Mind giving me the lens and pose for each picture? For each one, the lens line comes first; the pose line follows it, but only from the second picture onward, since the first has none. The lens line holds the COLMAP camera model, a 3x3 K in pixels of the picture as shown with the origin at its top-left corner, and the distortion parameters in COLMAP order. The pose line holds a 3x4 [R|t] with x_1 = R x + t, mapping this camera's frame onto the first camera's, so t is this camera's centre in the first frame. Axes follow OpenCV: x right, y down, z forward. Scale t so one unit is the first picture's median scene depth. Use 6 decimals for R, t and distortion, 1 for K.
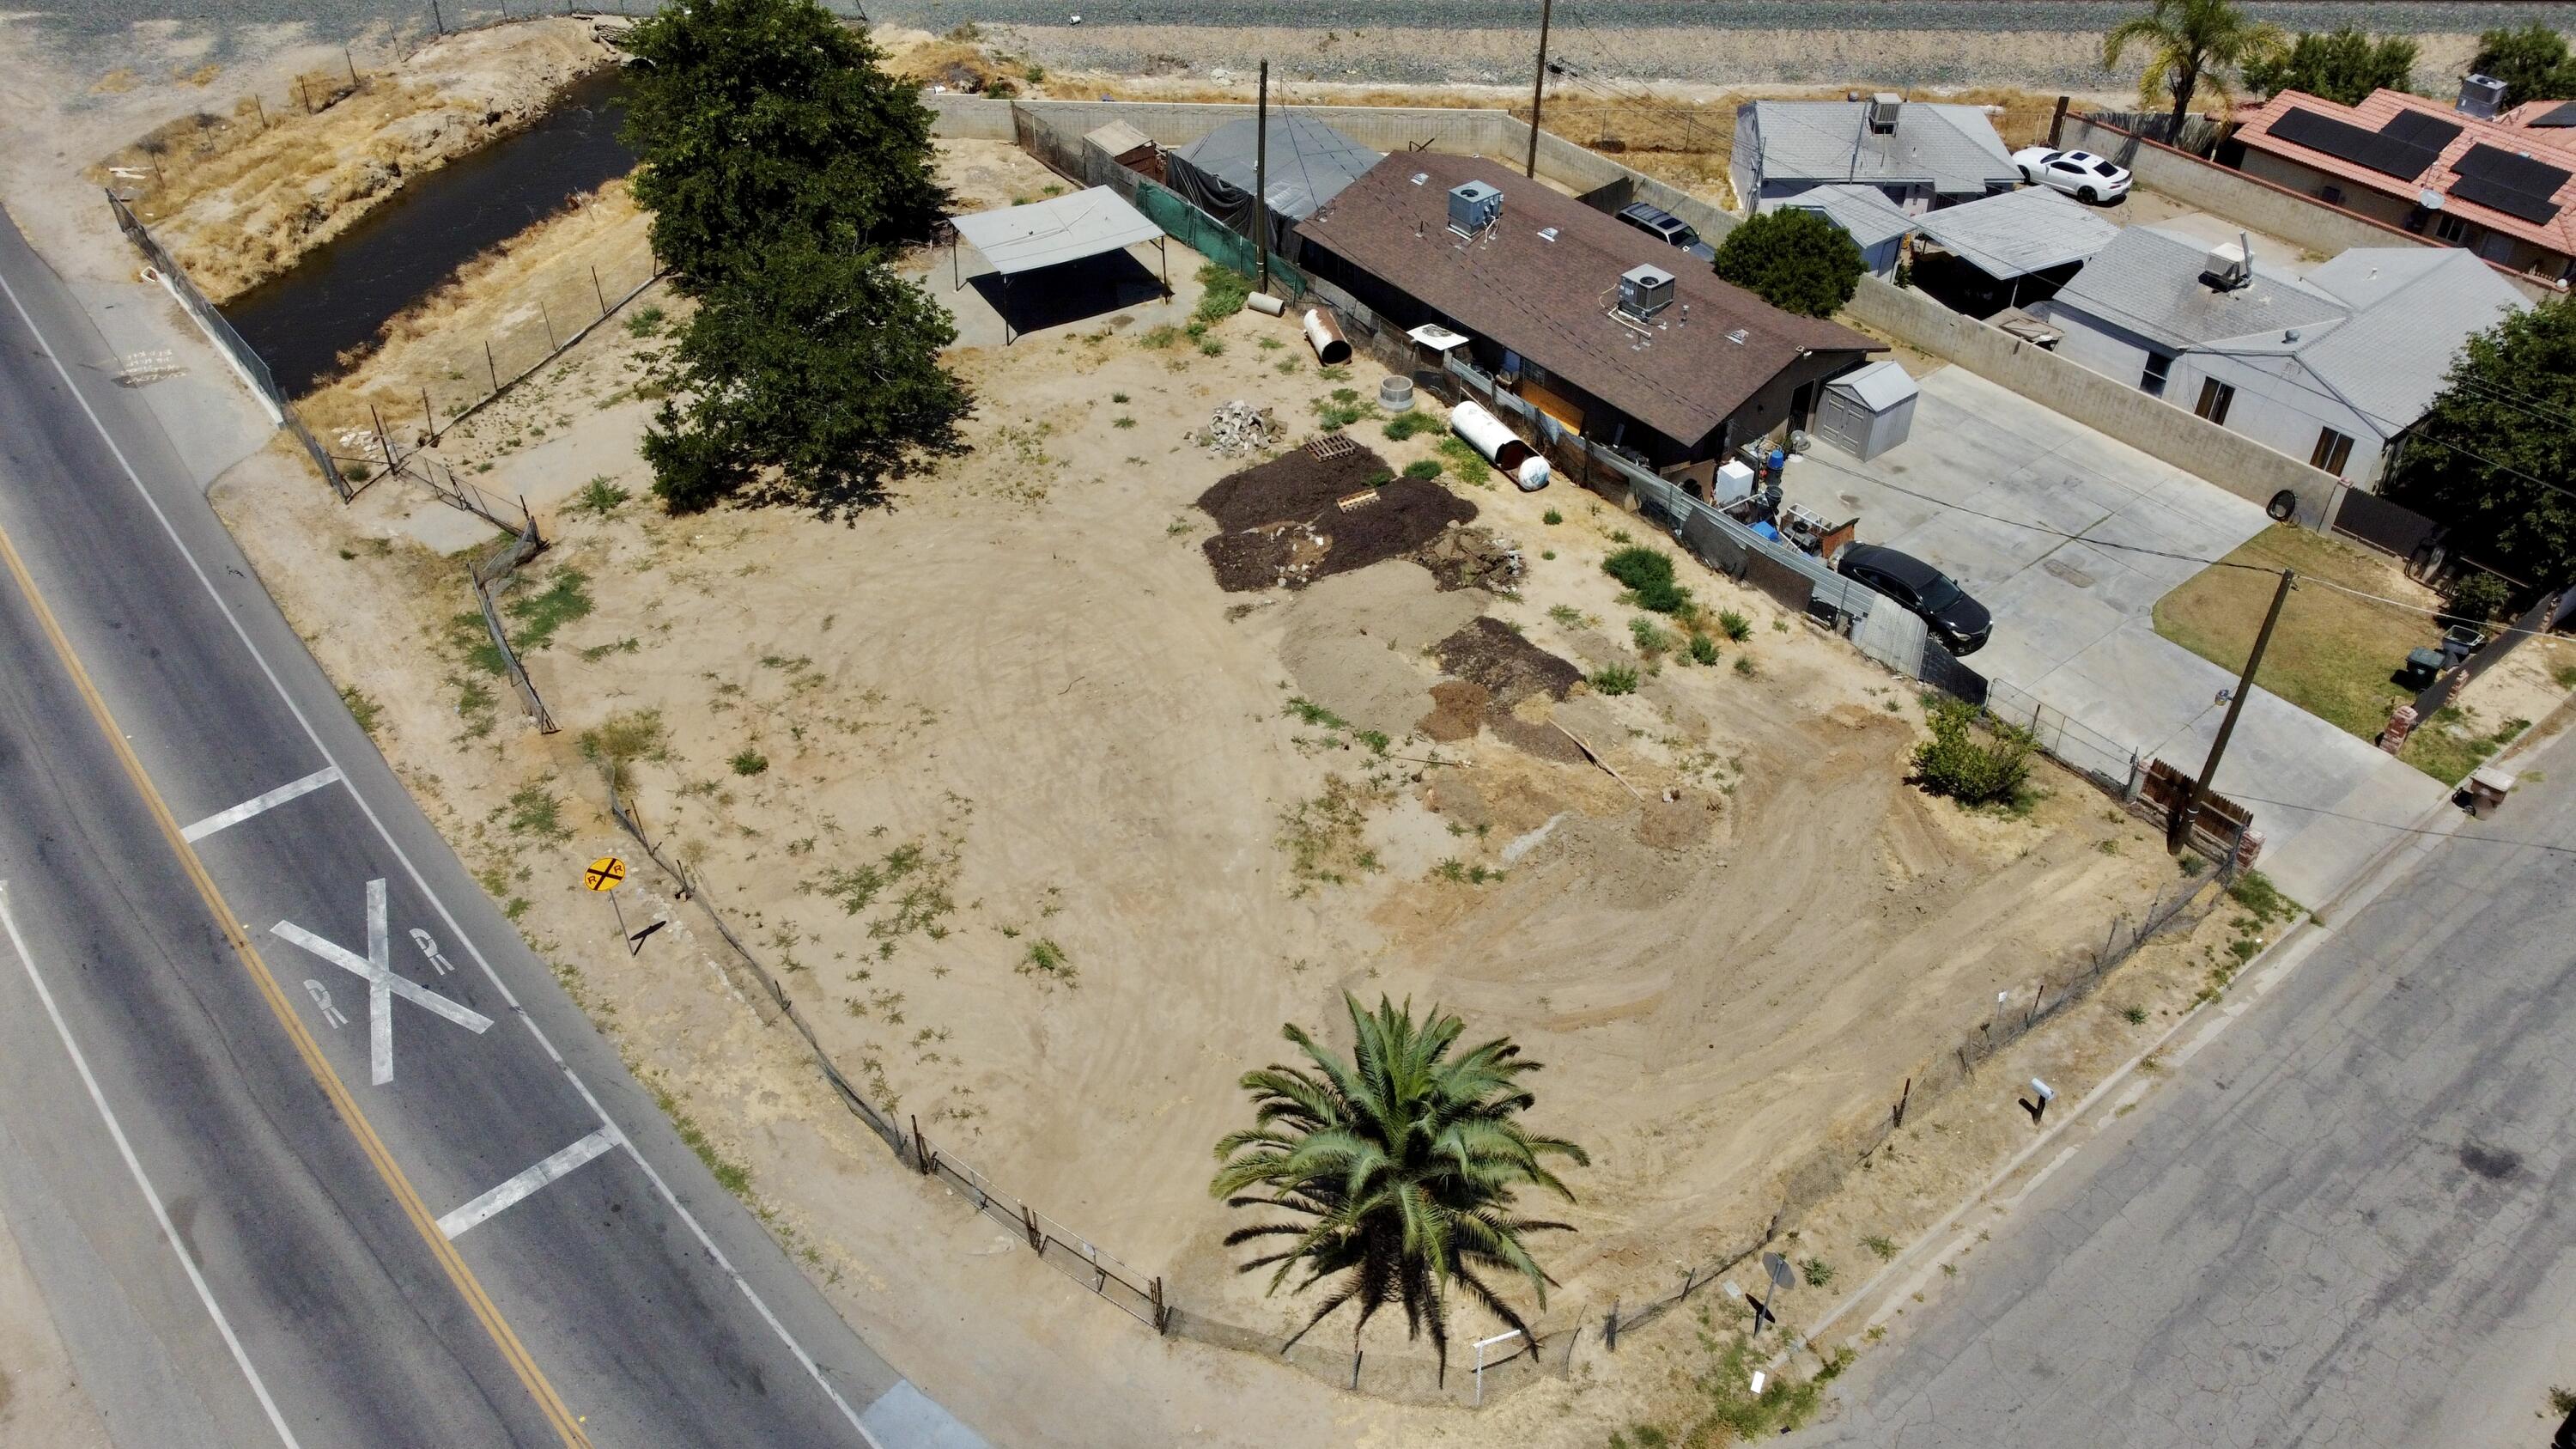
lens RADIAL K [[1949.2, 0, 1288.0], [0, 1949.2, 724.5], [0, 0, 1]] dist [0.004579, -0.006333]
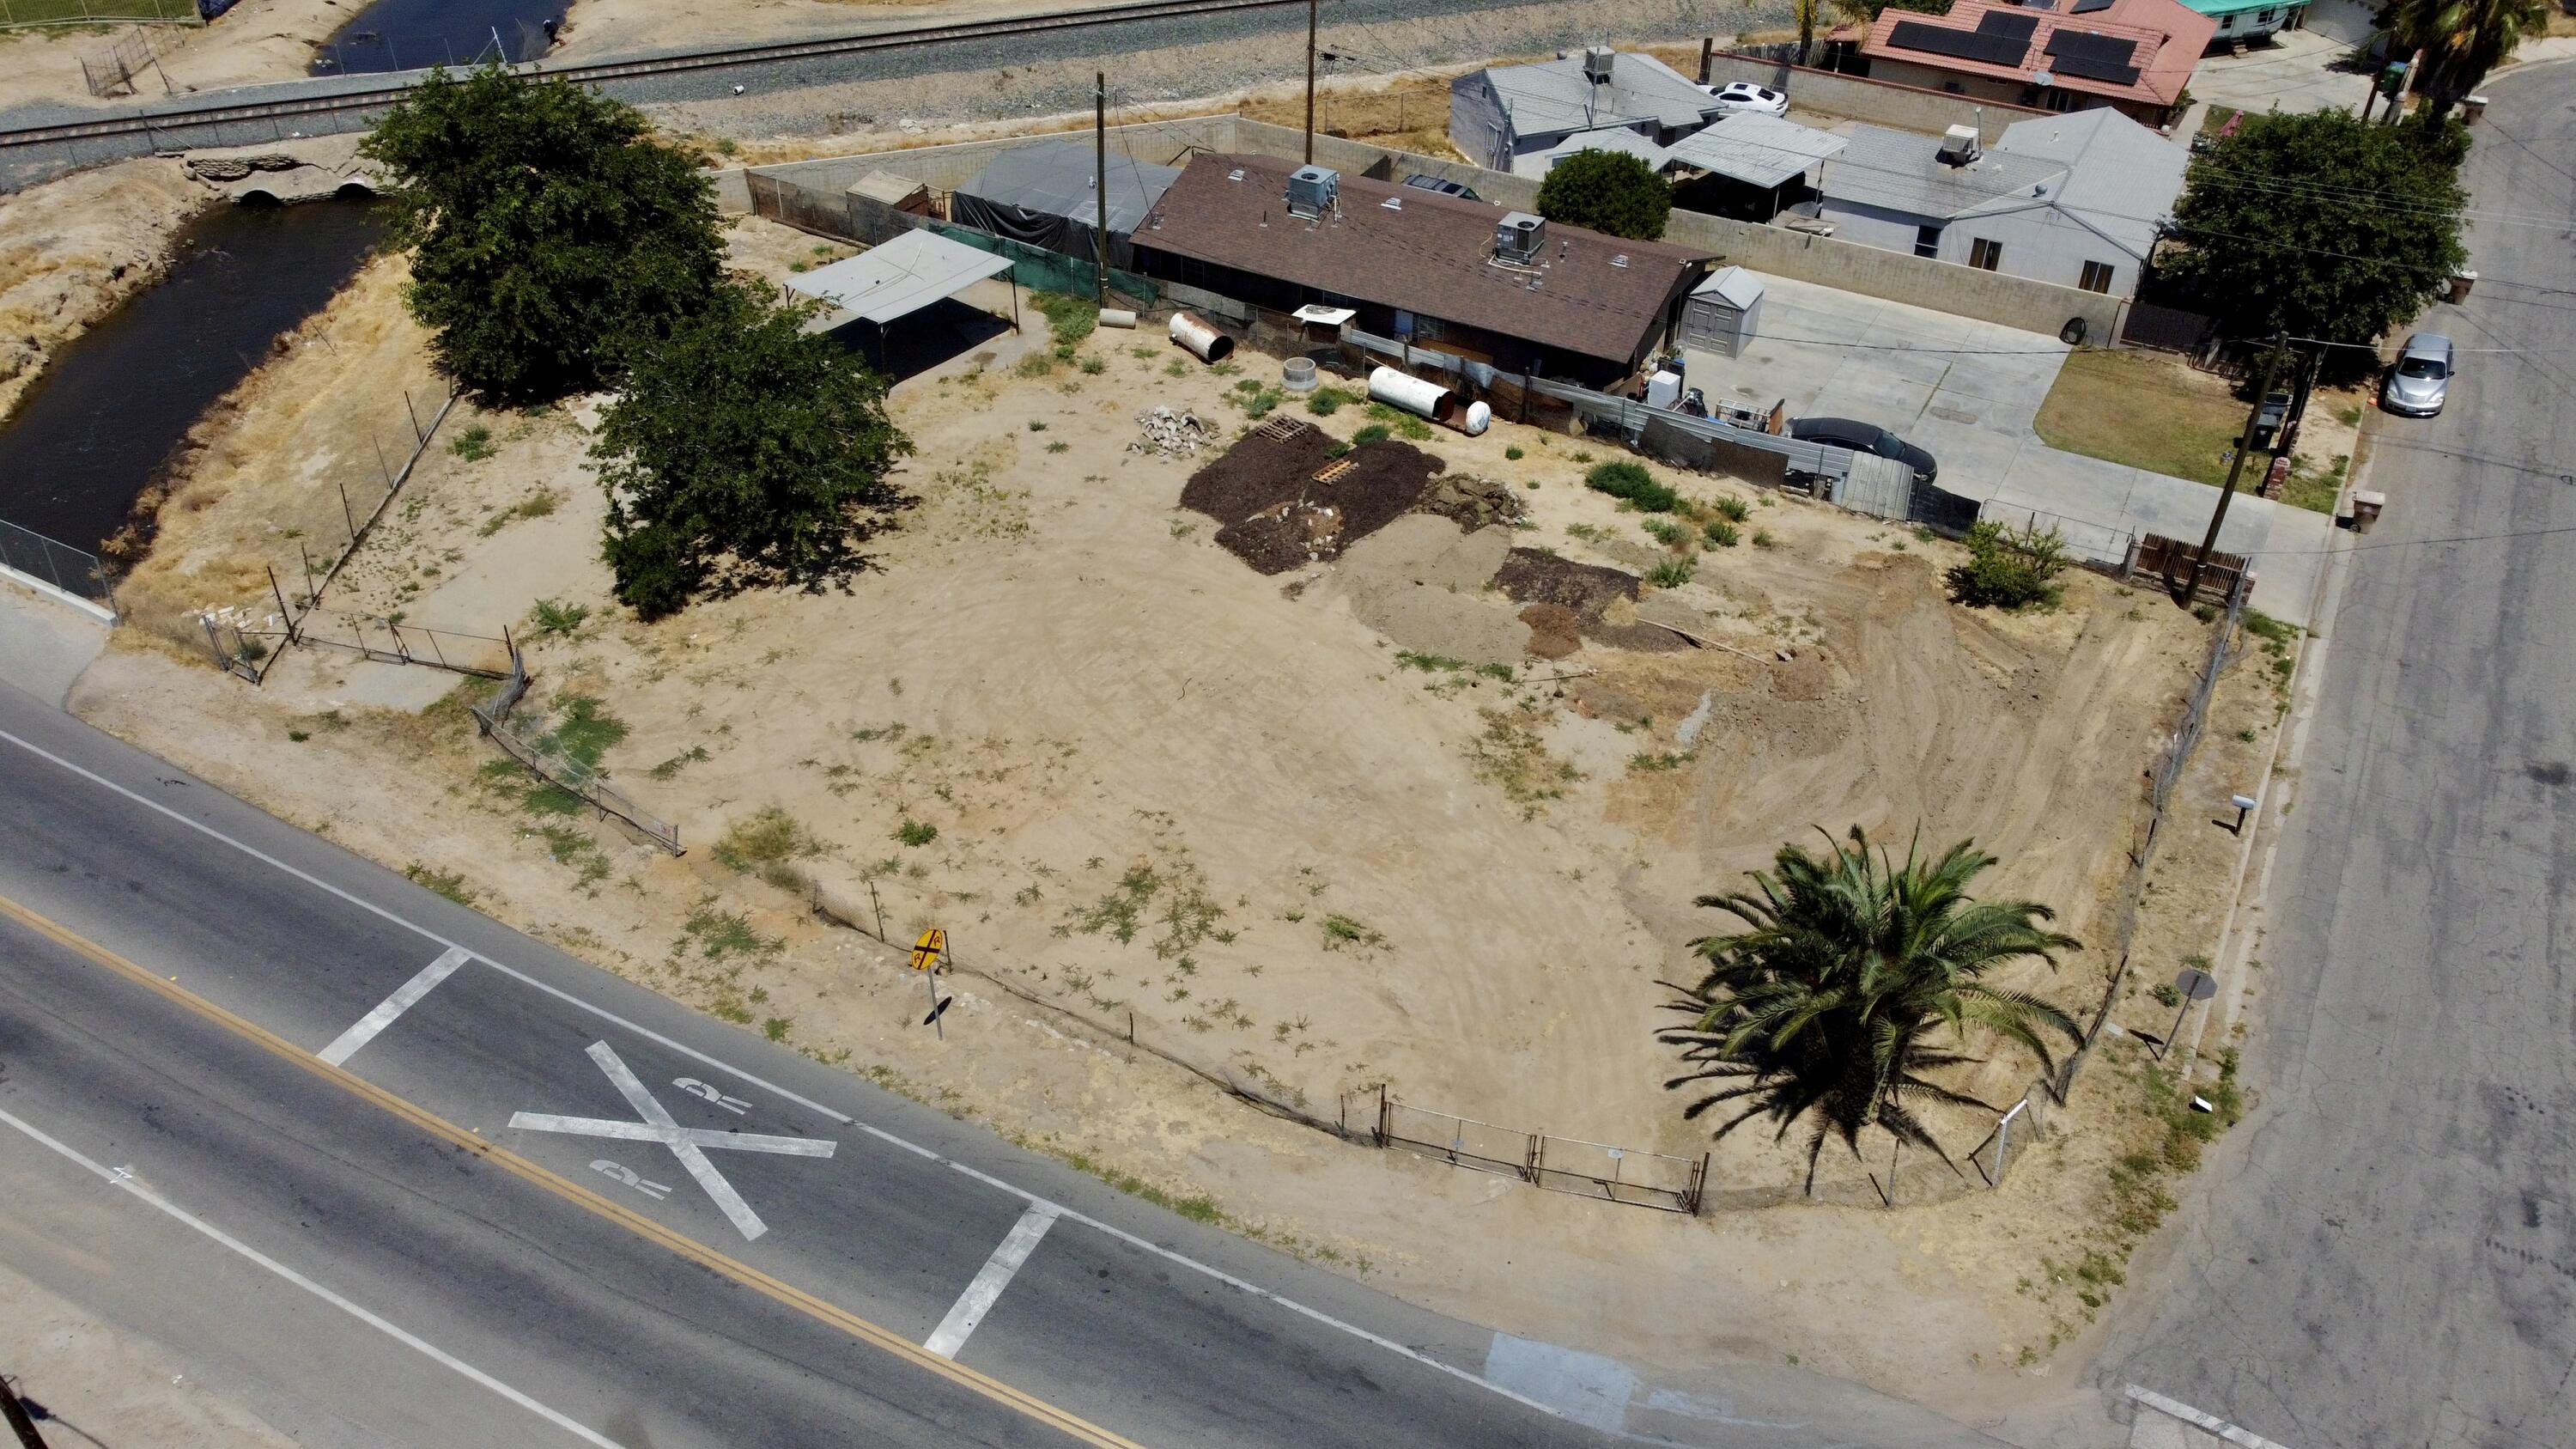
lens RADIAL K [[1949.2, 0, 1288.0], [0, 1949.2, 724.5], [0, 0, 1]] dist [0.004579, -0.006333]
pose [[0.927646, -0.218775, 0.302672, -0.335562], [0.230957, 0.972953, -0.004586, 0.012890], [-0.293482, 0.074158, 0.953084, 0.049552]]
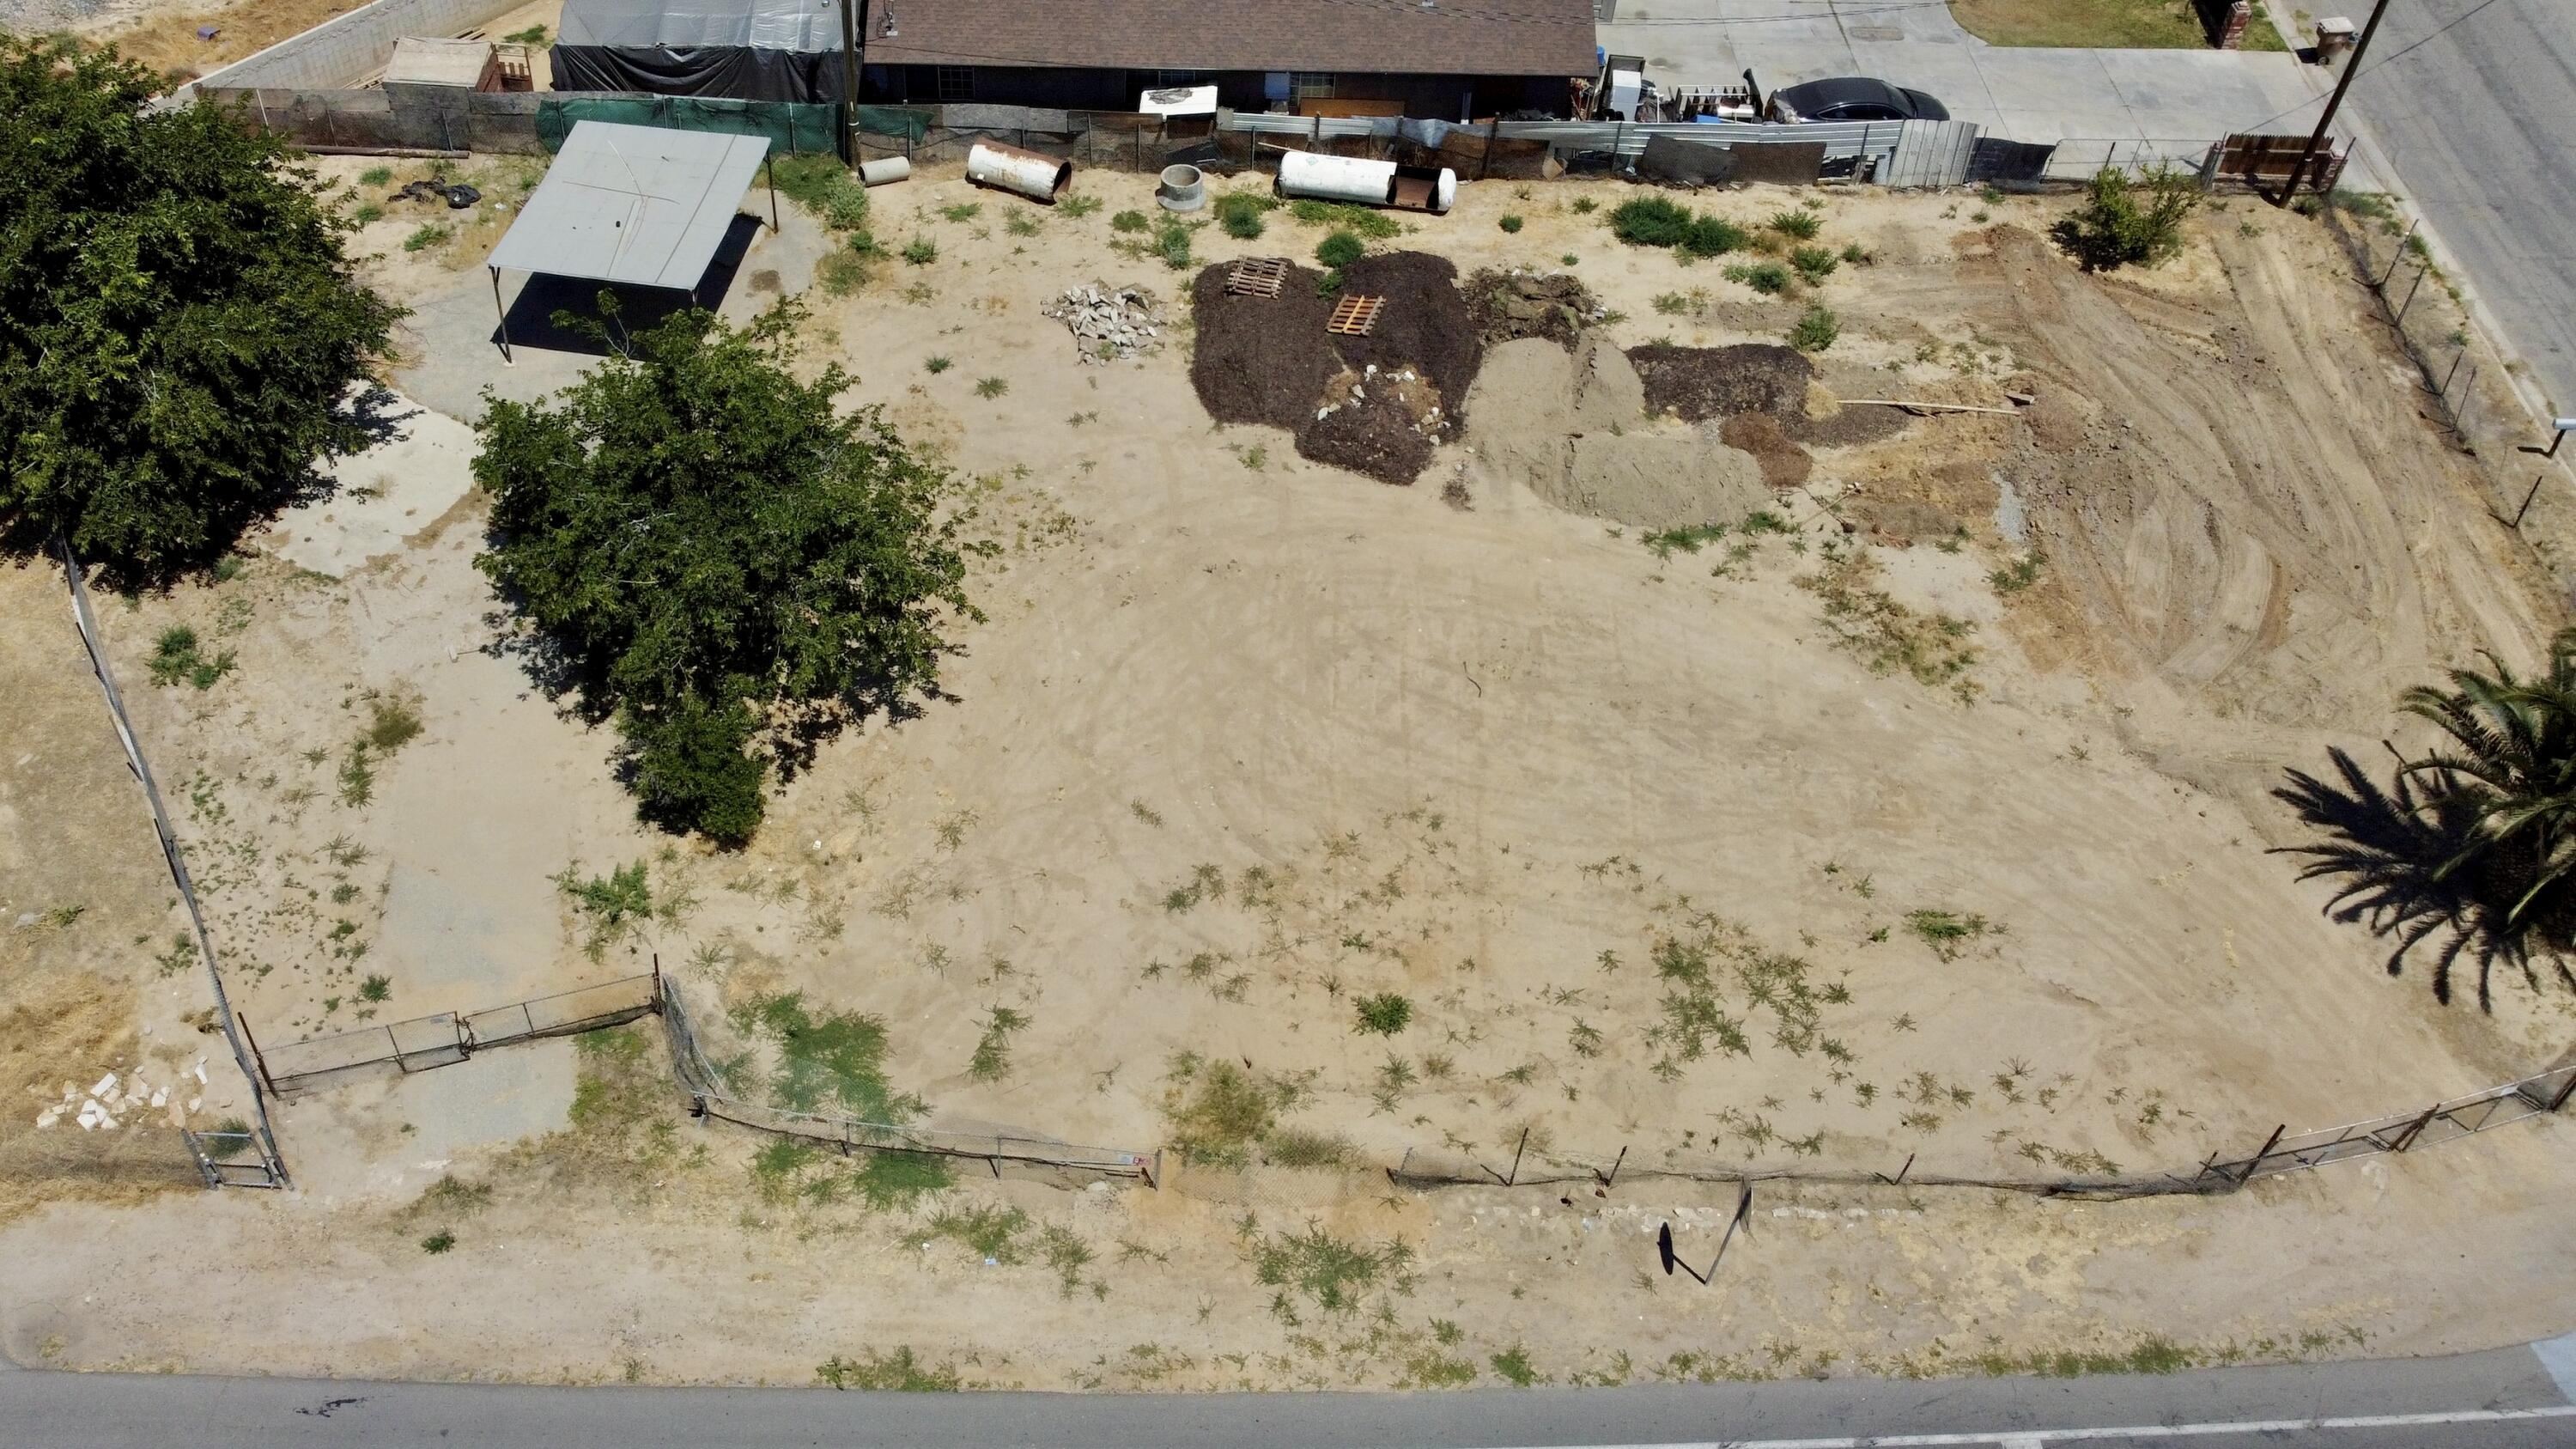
lens RADIAL K [[2212.2, 0, 1122.7], [0, 2212.2, 663.1], [0, 0, 1]] dist [0.005474, -0.006346]
pose [[0.636074, -0.550564, 0.540638, -0.606168], [0.480745, 0.830803, 0.280447, -0.304881], [-0.603567, 0.081524, 0.793133, 0.372801]]
